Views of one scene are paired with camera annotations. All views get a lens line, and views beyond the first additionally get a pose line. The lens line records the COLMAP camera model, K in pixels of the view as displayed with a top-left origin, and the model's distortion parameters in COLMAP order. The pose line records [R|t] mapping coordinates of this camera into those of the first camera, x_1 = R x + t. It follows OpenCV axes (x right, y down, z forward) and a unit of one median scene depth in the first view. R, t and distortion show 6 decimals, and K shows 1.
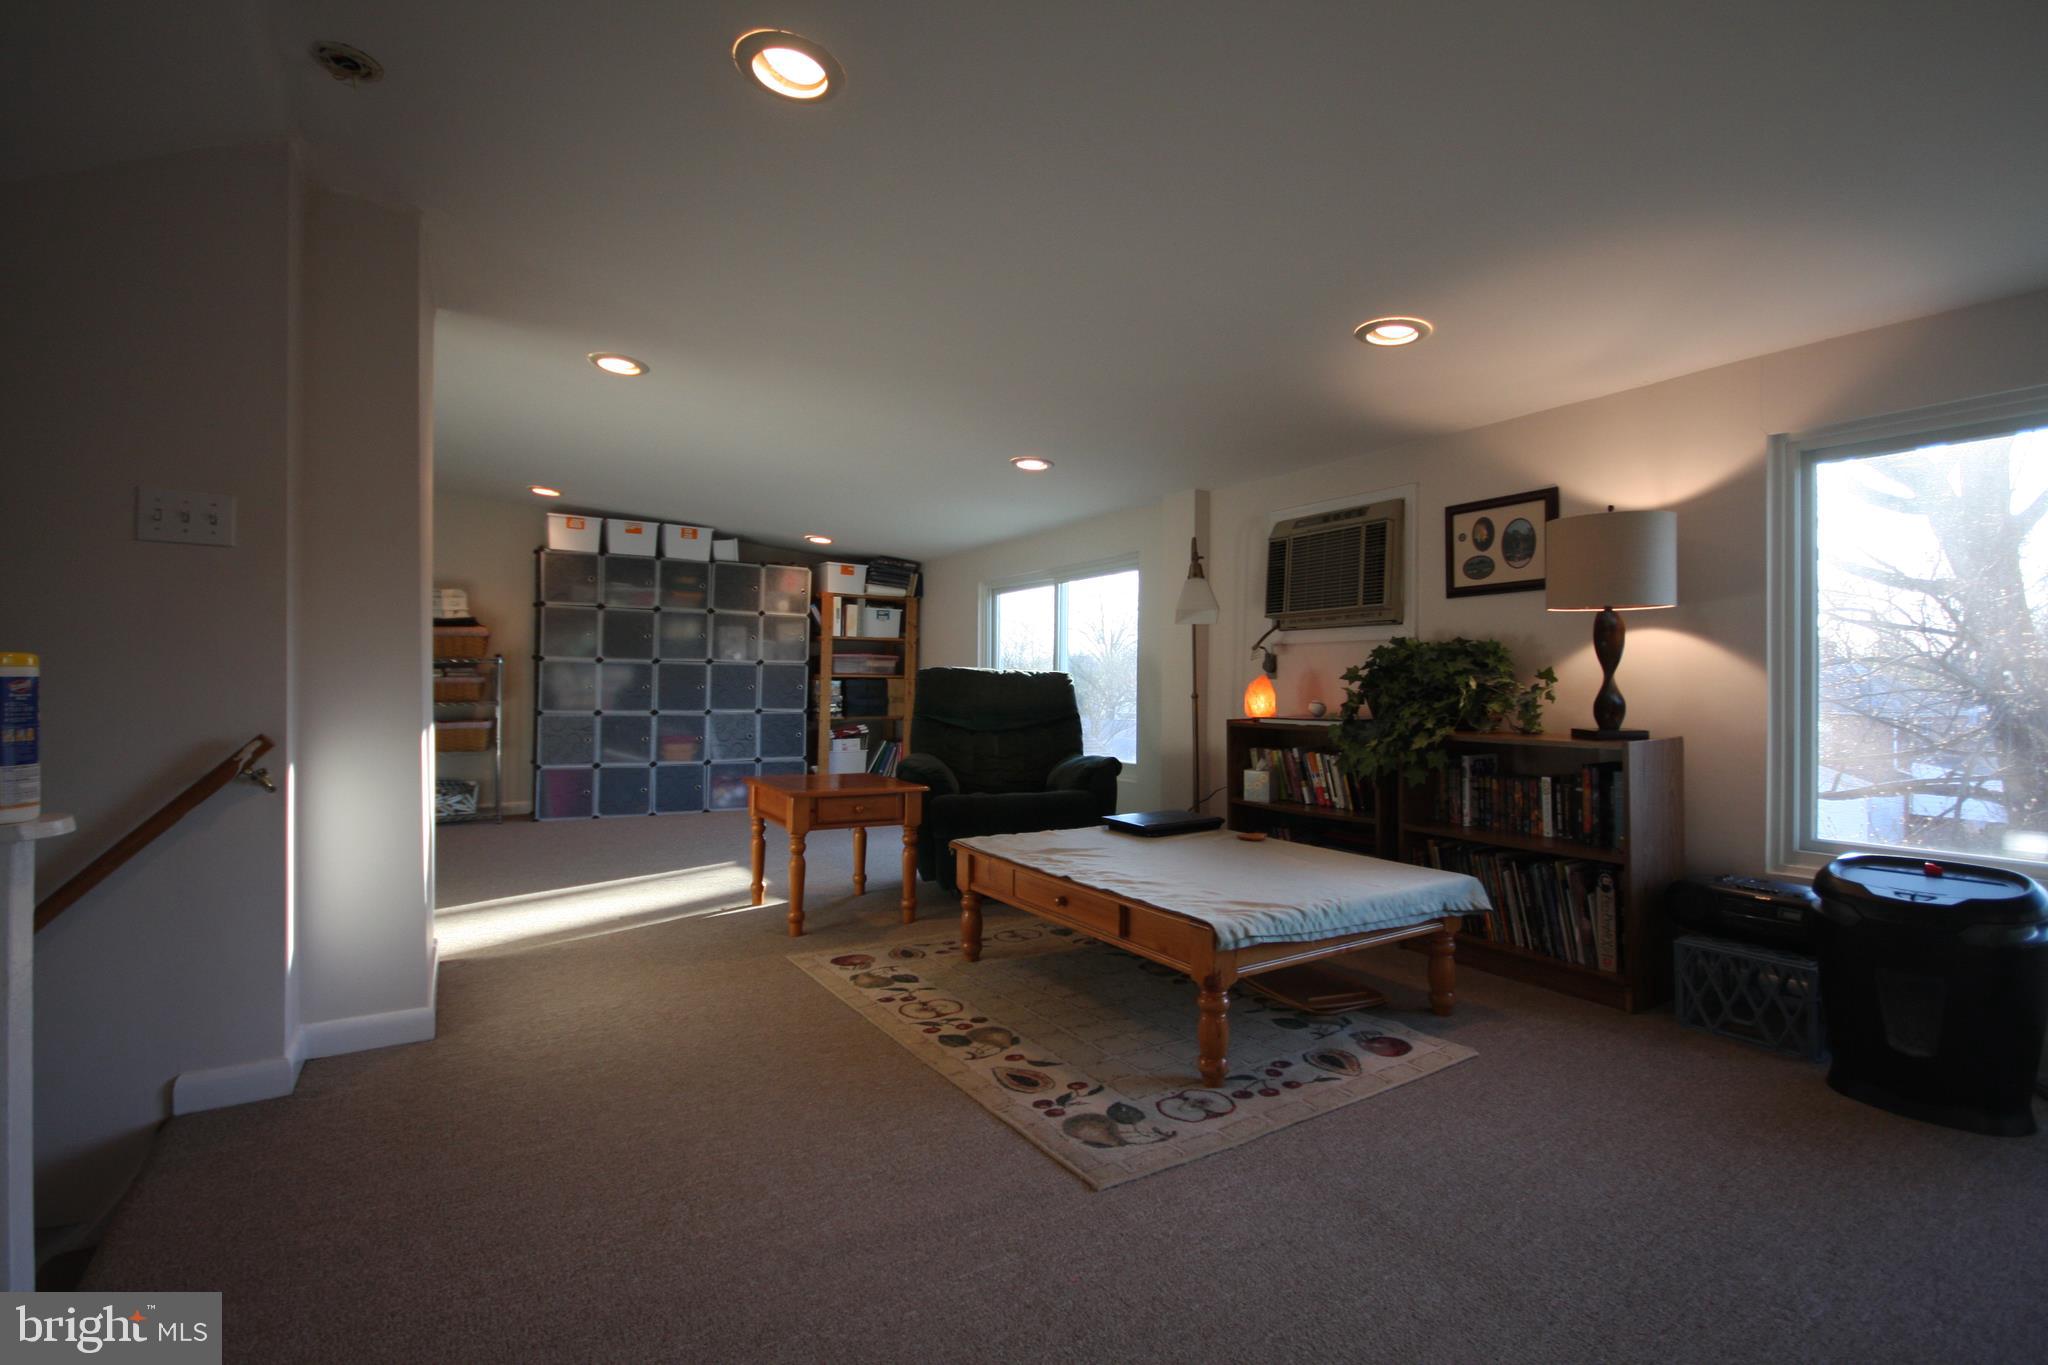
lens RADIAL K [[952.0, 0, 1024.0], [0, 952.0, 682.5], [0, 0, 1]] dist [0.014426, -0.016309]
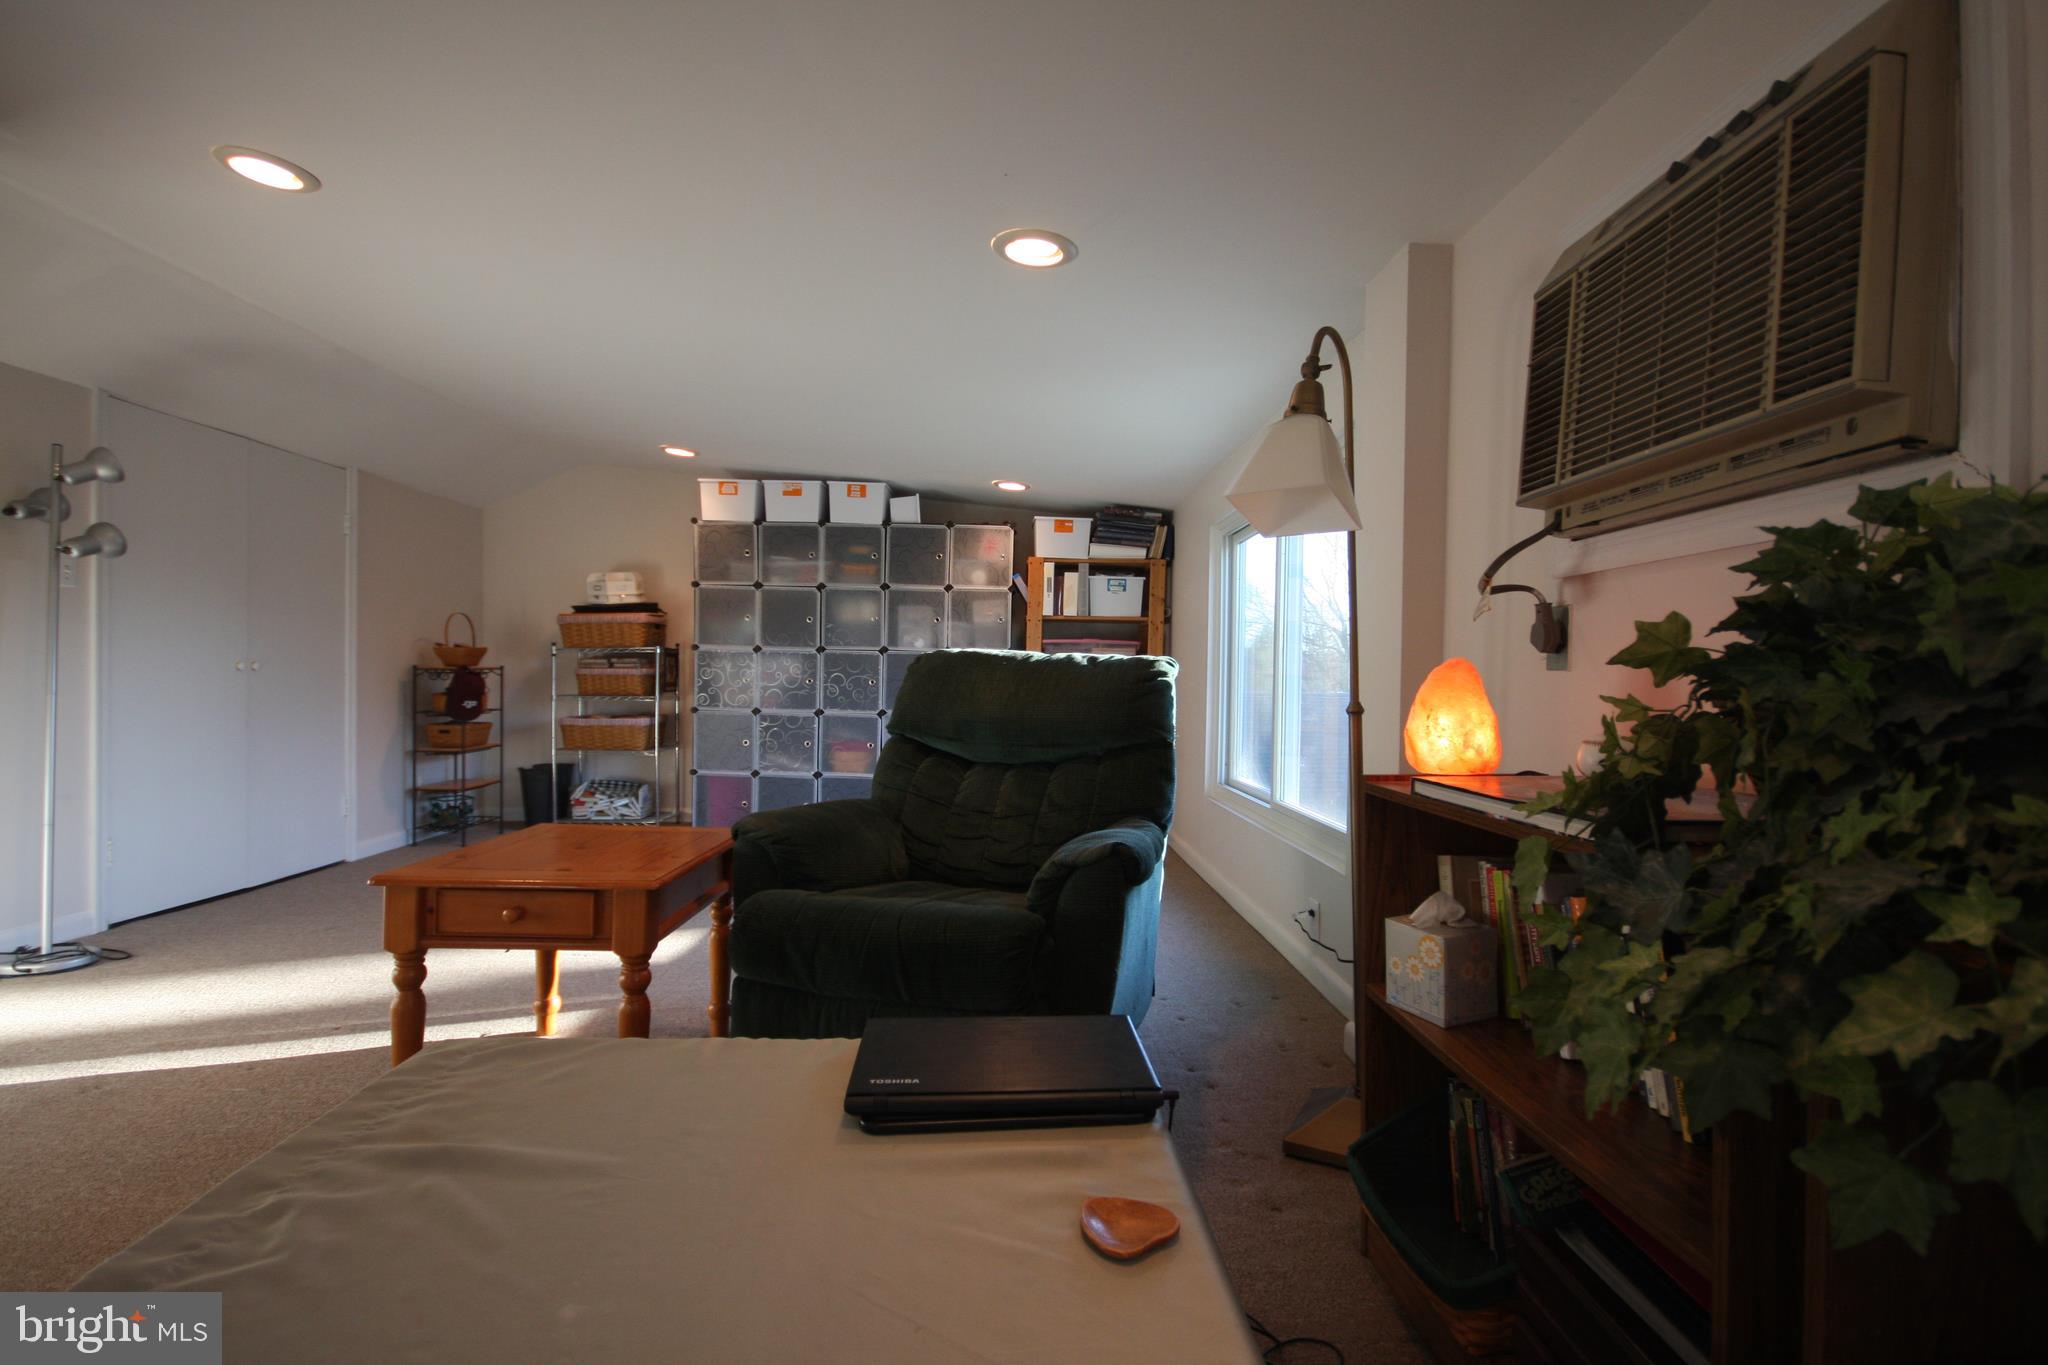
lens RADIAL K [[952.0, 0, 1024.0], [0, 952.0, 682.5], [0, 0, 1]] dist [0.014426, -0.016309]
pose [[0.865882, 0.008712, -0.500172, 0.178140], [-0.007220, 0.999962, 0.004918, 0.000630], [0.500196, -0.000647, 0.865912, 0.377200]]
